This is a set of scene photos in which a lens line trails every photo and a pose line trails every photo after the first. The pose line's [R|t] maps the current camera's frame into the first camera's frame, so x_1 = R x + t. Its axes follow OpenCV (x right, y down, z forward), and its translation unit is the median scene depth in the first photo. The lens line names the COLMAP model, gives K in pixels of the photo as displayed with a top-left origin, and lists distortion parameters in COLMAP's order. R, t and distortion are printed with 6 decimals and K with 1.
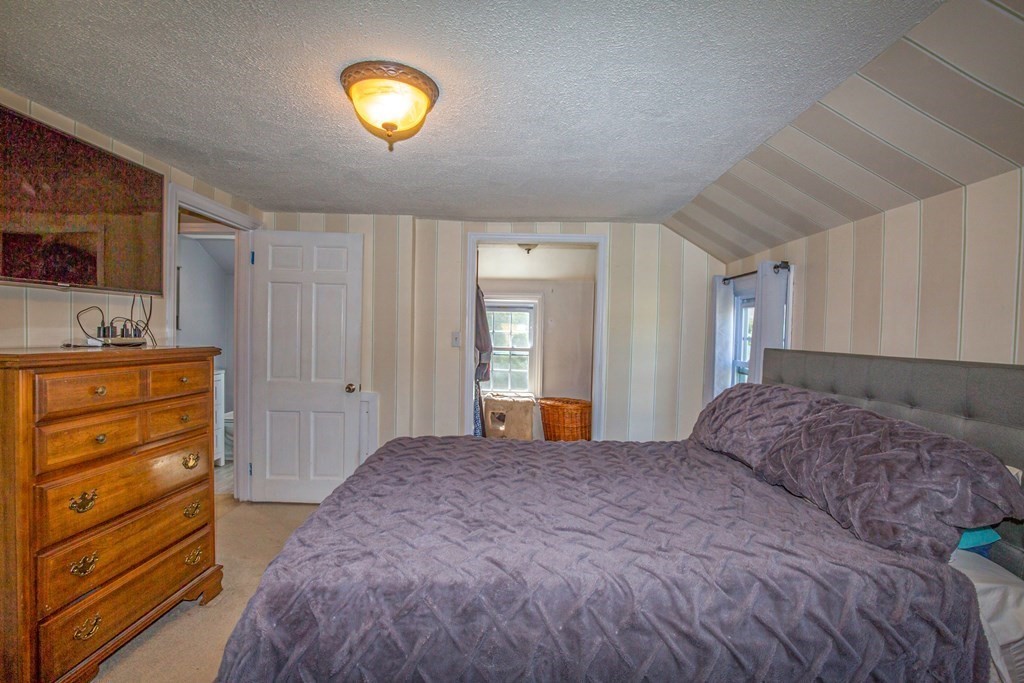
lens RADIAL K [[475.9, 0, 512.0], [0, 475.9, 341.5], [0, 0, 1]] dist [-0.016169, 0.001035]
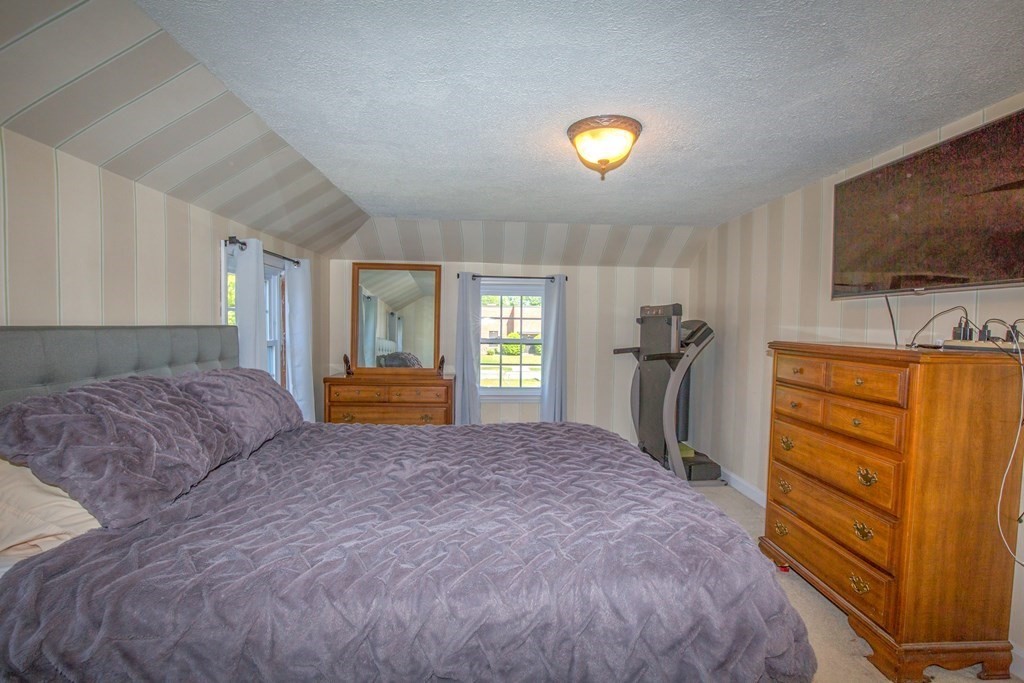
lens RADIAL K [[475.9, 0, 512.0], [0, 475.9, 341.5], [0, 0, 1]] dist [-0.016169, 0.001035]
pose [[-0.996318, -0.035704, -0.077950, 0.057668], [-0.040205, 0.997567, 0.056954, -0.021219], [0.075727, 0.059878, -0.995329, 1.755981]]
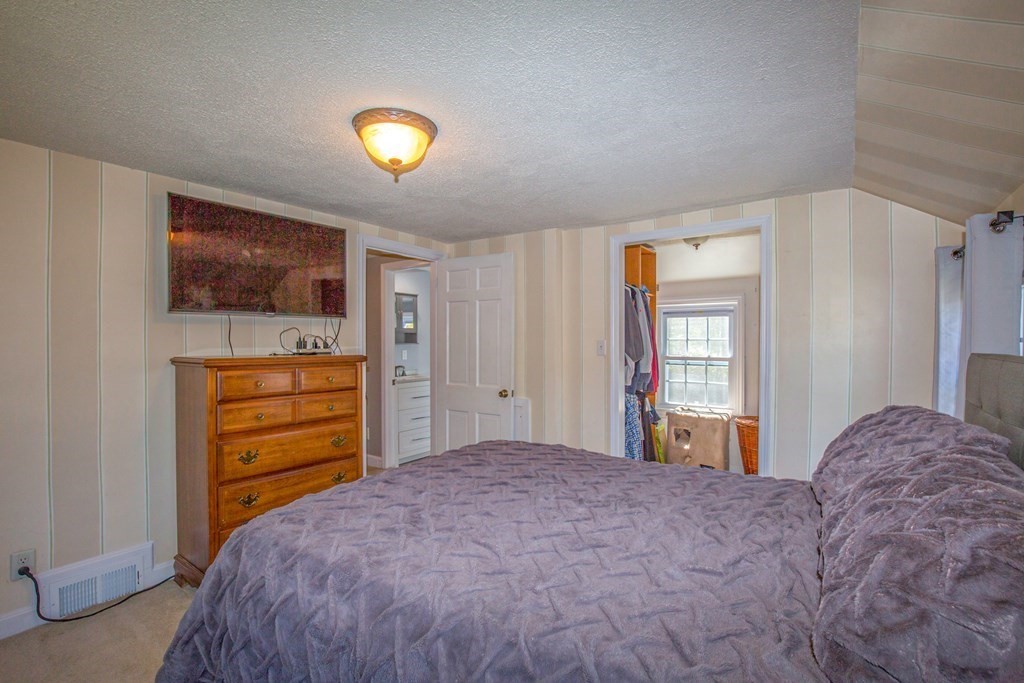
lens RADIAL K [[475.9, 0, 512.0], [0, 475.9, 341.5], [0, 0, 1]] dist [-0.016169, 0.001035]
pose [[0.820807, -0.020662, -0.570832, 0.477817], [0.006511, 0.999619, -0.026820, 0.012774], [0.571169, 0.018298, 0.820629, 0.169769]]
